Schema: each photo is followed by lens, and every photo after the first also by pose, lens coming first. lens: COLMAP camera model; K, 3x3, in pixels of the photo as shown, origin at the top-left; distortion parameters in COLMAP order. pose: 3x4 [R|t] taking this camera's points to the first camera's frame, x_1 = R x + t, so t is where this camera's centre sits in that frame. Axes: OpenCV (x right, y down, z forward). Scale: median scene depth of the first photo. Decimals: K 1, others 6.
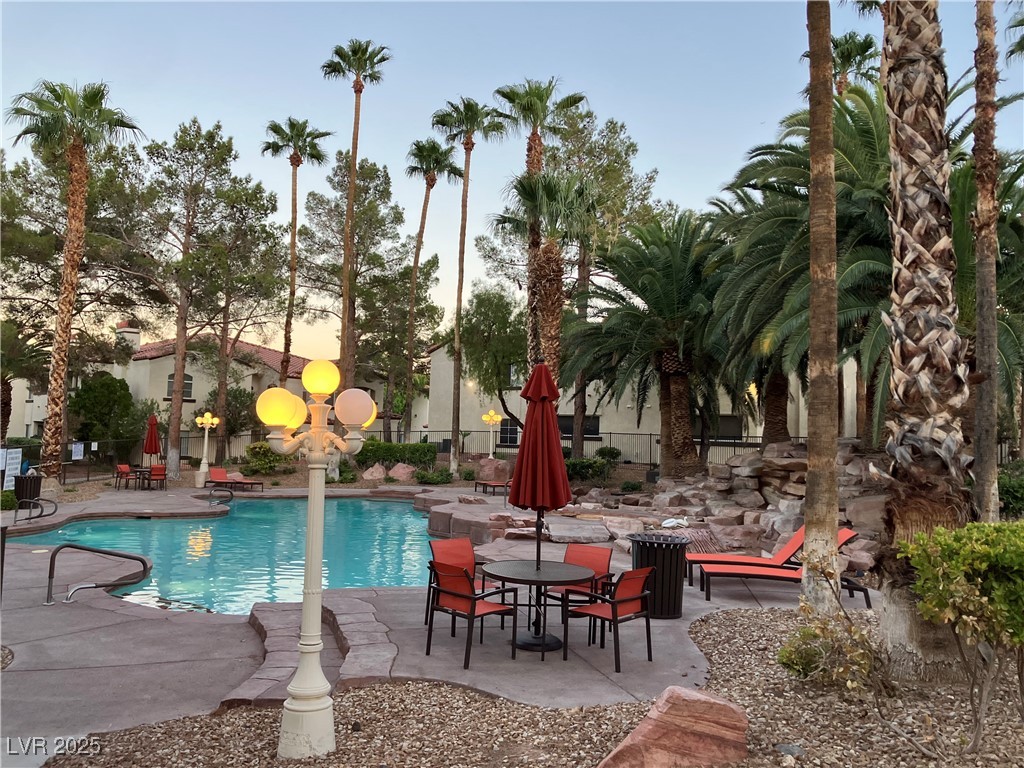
lens RADIAL K [[850.1, 0, 510.4], [0, 850.1, 375.2], [0, 0, 1]] dist [0.051157, -0.050804]
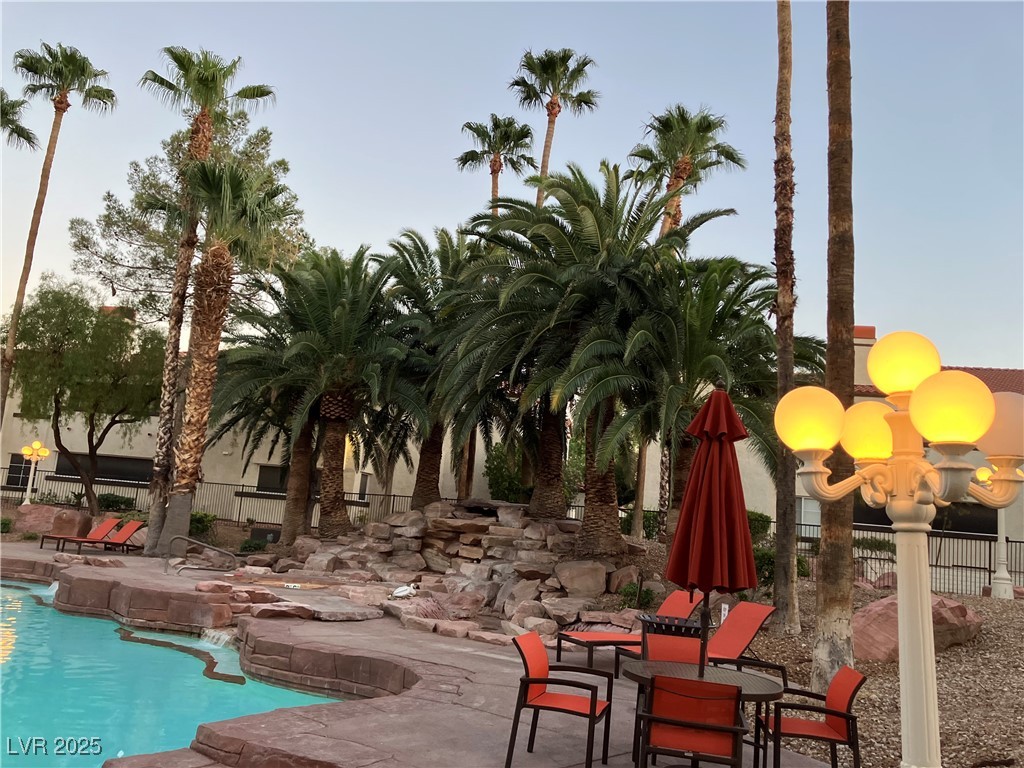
lens RADIAL K [[839.2, 0, 508.5], [0, 839.2, 373.7], [0, 0, 1]] dist [0.045092, -0.064455]
pose [[0.806944, 0.139005, 0.574038, -0.132855], [-0.099121, 0.989998, -0.100394, 0.015999], [-0.582252, 0.024113, 0.812651, 0.127911]]
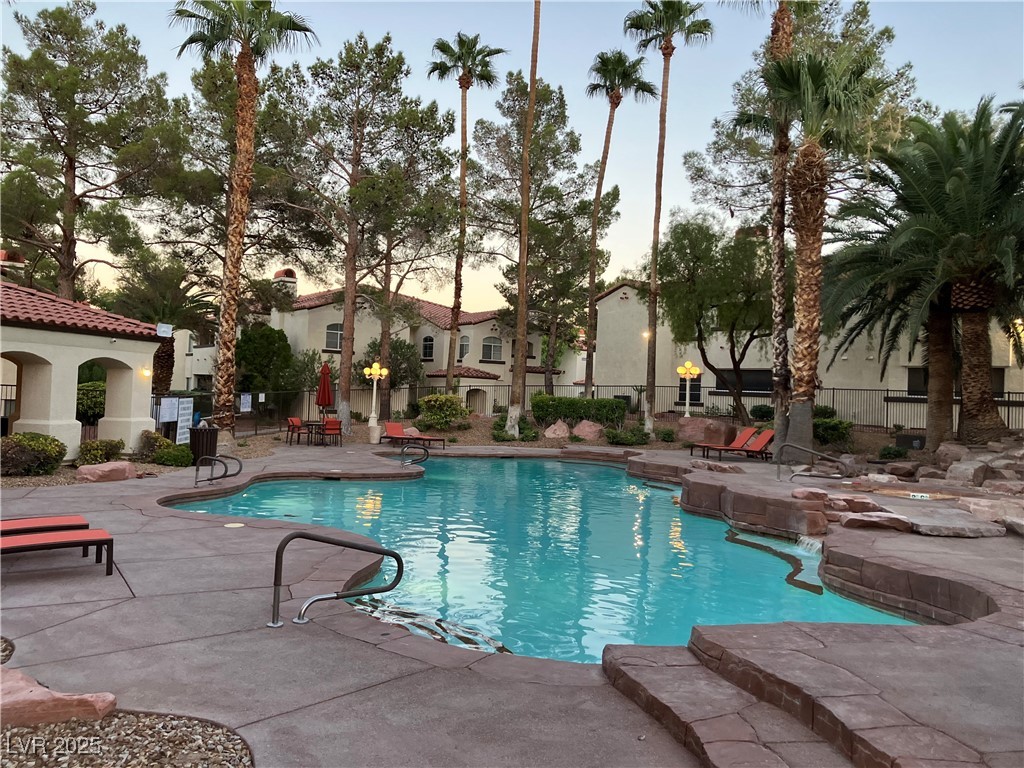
lens RADIAL K [[839.2, 0, 508.5], [0, 839.2, 373.7], [0, 0, 1]] dist [0.045092, -0.064455]
pose [[0.989797, 0.004112, -0.142429, -0.086574], [0.002343, 0.998979, 0.045123, 0.015768], [0.142469, -0.044996, 0.988776, 0.130752]]
